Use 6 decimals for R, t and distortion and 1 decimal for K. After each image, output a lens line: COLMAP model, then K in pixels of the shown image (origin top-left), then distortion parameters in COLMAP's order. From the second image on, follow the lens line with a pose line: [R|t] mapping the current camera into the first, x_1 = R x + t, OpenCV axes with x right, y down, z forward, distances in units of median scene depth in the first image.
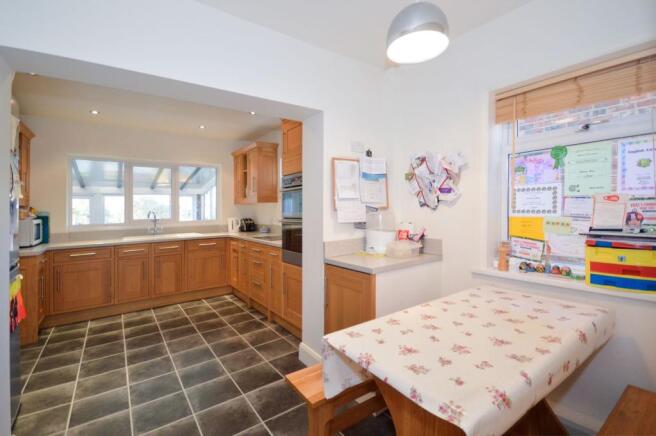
lens RADIAL K [[298.9, 0, 328.0], [0, 298.9, 218.0], [0, 0, 1]] dist [-0.001328, -0.000246]
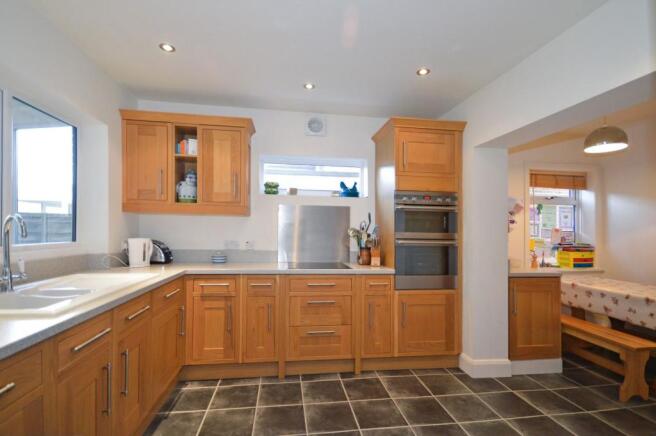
lens RADIAL K [[300.3, 0, 326.1], [0, 300.3, 233.2], [0, 0, 1]] dist [-0.002651, -0.000652]
pose [[0.471248, 0.019029, 0.881795, -1.221024], [0.001363, 0.999750, -0.022303, 0.001168], [-0.881999, 0.011712, 0.471105, 0.935586]]
